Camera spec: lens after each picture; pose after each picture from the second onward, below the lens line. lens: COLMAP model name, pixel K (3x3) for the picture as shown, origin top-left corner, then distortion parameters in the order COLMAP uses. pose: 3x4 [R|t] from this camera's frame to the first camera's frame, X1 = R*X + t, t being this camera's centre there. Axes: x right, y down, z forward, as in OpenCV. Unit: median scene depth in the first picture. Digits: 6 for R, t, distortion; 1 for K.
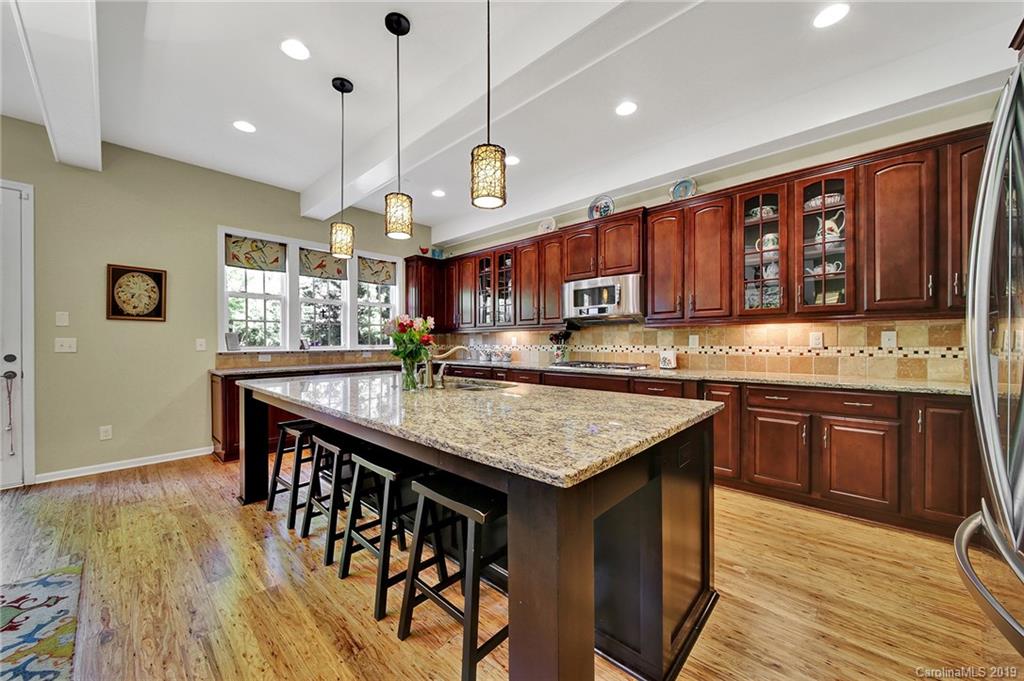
lens RADIAL K [[382.6, 0, 506.9], [0, 382.6, 340.1], [0, 0, 1]] dist [0.016364, -0.004056]
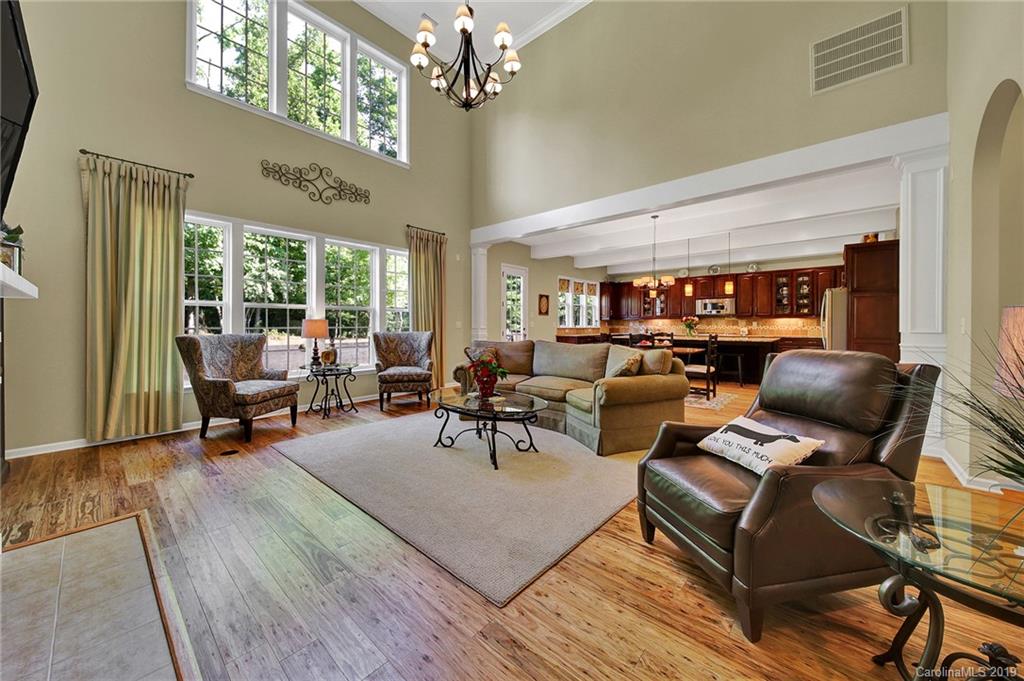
lens RADIAL K [[368.3, 0, 509.0], [0, 368.3, 327.5], [0, 0, 1]] dist [-0.000001, -0.000551]
pose [[0.999530, 0.004464, 0.030316, -1.334349], [-0.004851, 0.999908, 0.012685, 0.001372], [-0.030256, -0.012827, 0.999460, -1.544501]]
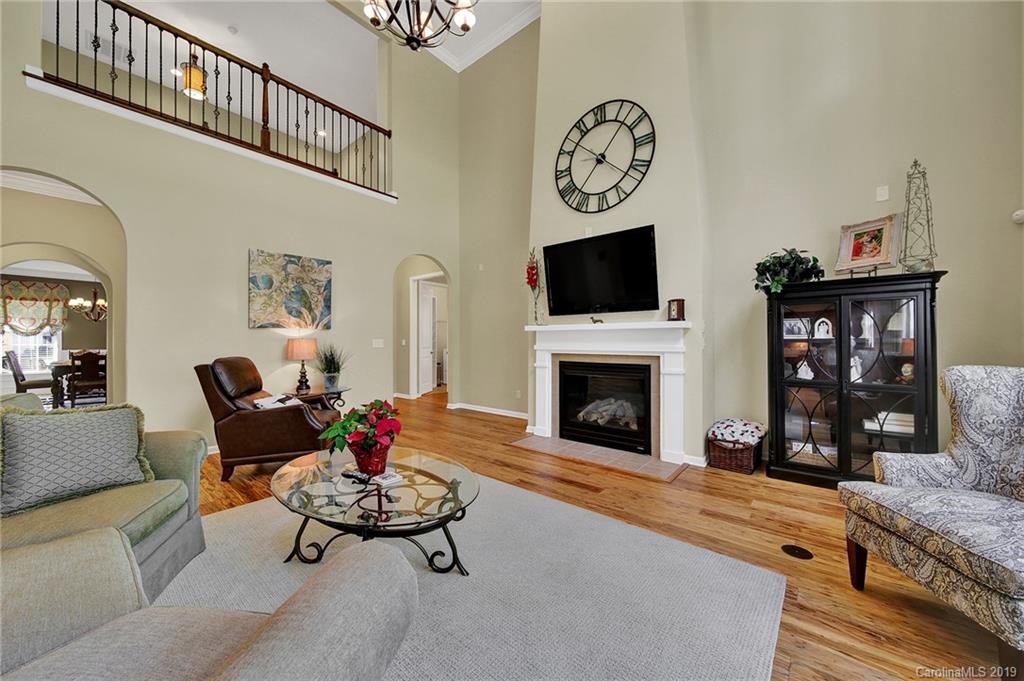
lens RADIAL K [[369.4, 0, 510.3], [0, 369.4, 341.7], [0, 0, 1]] dist [-0.001127, -0.000256]
pose [[-0.998458, 0.006356, -0.055156, -1.538893], [0.006626, 0.999967, -0.004722, 0.006638], [0.055124, -0.005080, -0.998467, -0.002320]]
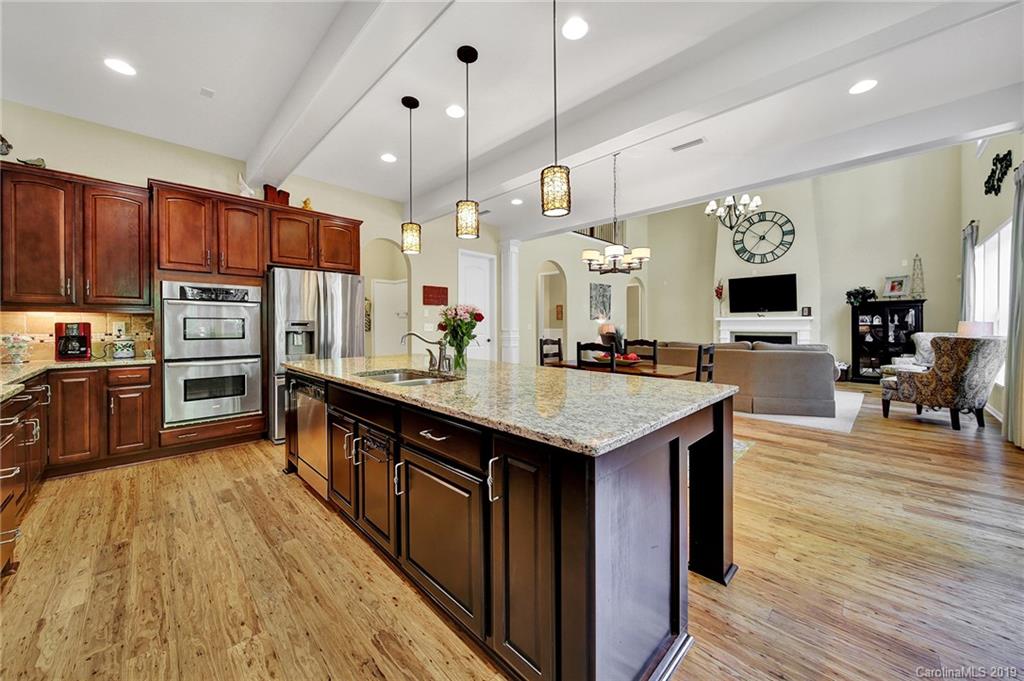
lens RADIAL K [[368.3, 0, 509.0], [0, 368.3, 327.5], [0, 0, 1]] dist [-0.000001, -0.000551]
pose [[-0.999353, 0.006554, 0.035354, -0.283295], [0.006560, 0.999978, 0.000056, 0.003974], [-0.035353, 0.000288, -0.999375, 1.358796]]
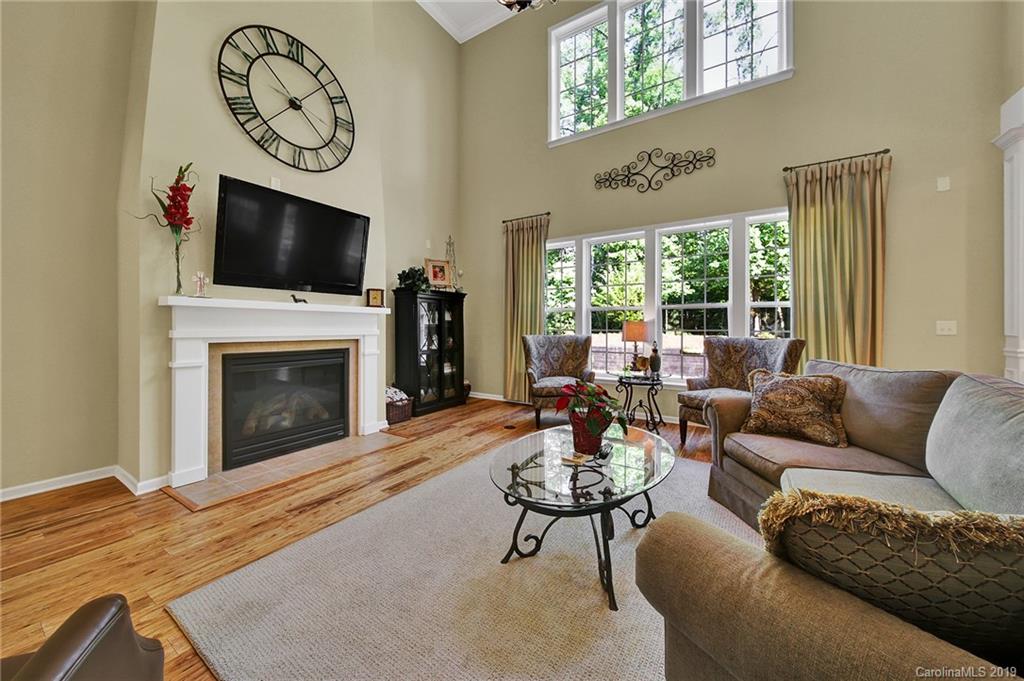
lens RADIAL K [[368.3, 0, 509.0], [0, 368.3, 327.5], [0, 0, 1]] dist [-0.000001, -0.000551]
pose [[0.176060, 0.006914, -0.984355, -0.829263], [0.002695, 0.999968, 0.007506, 0.003237], [0.984376, -0.003974, 0.176036, -0.785870]]
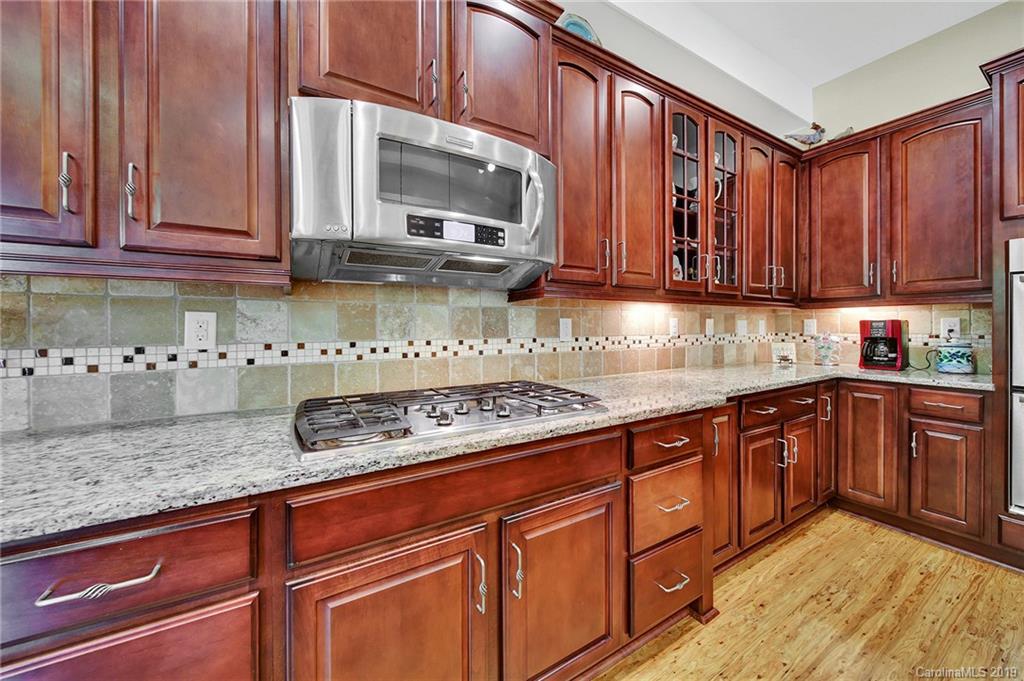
lens RADIAL K [[368.3, 0, 509.0], [0, 368.3, 327.5], [0, 0, 1]] dist [-0.000001, -0.000551]
pose [[0.280796, 0.000644, 0.959767, -0.051489], [-0.002073, 0.999998, -0.000064, 0.000908], [-0.959765, -0.001971, 0.280797, 0.978809]]
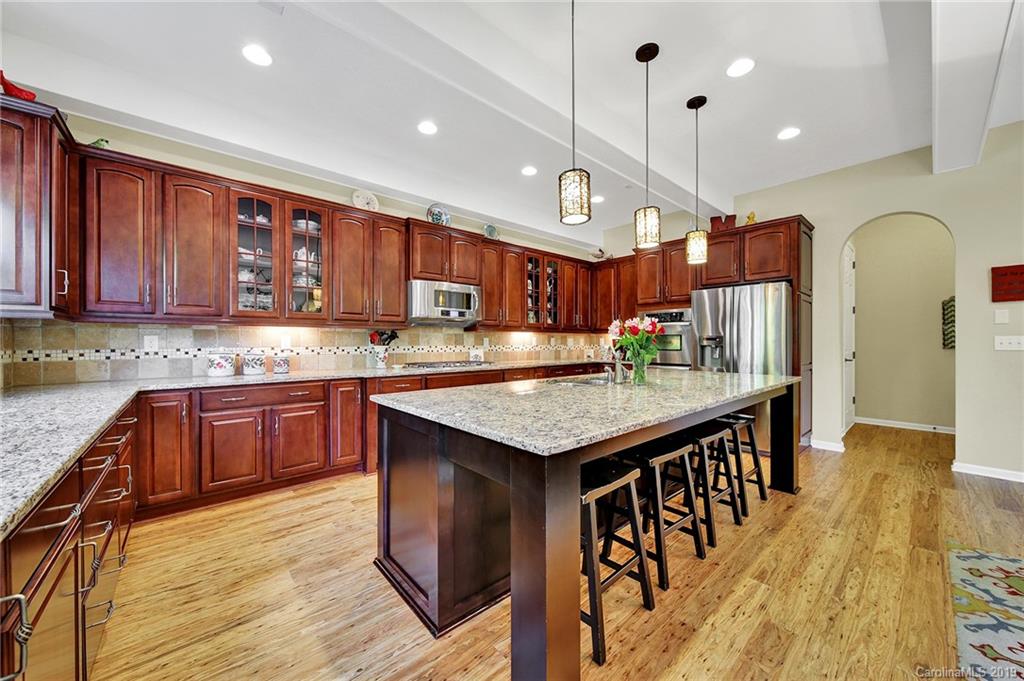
lens RADIAL K [[369.4, 0, 510.3], [0, 369.4, 341.7], [0, 0, 1]] dist [-0.001127, -0.000256]
pose [[0.091523, 0.004774, 0.995792, -0.876194], [-0.003973, 0.999982, -0.004429, 0.007147], [-0.995795, -0.003551, 0.091540, 0.834138]]
